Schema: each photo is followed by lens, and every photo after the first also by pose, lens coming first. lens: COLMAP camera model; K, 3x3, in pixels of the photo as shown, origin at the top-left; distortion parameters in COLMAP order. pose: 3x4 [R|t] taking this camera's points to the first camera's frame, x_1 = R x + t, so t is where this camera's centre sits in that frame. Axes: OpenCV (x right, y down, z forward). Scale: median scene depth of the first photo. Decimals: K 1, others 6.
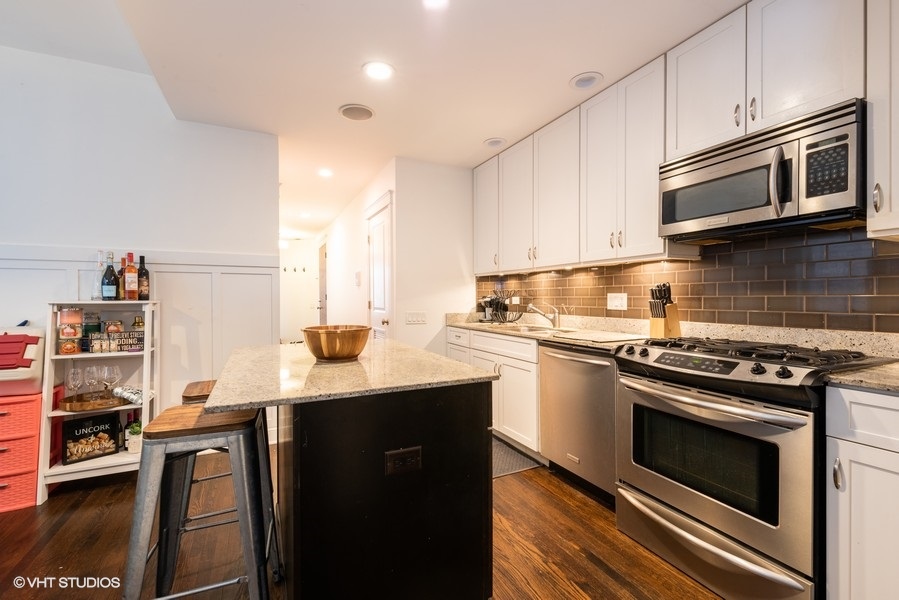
lens RADIAL K [[389.3, 0, 449.5], [0, 389.3, 300.0], [0, 0, 1]] dist [-0.001939, -0.000617]
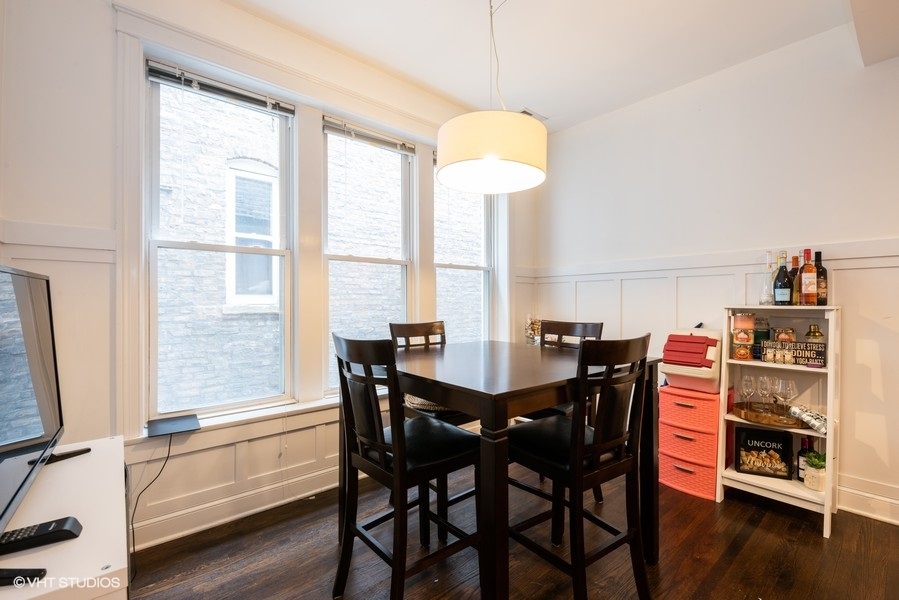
lens RADIAL K [[389.3, 0, 449.5], [0, 389.3, 300.0], [0, 0, 1]] dist [-0.001939, -0.000617]
pose [[0.242898, -0.004040, -0.970043, -0.199728], [-0.004886, 0.999974, -0.005388, -0.002616], [0.970039, 0.006048, 0.242872, 0.043639]]
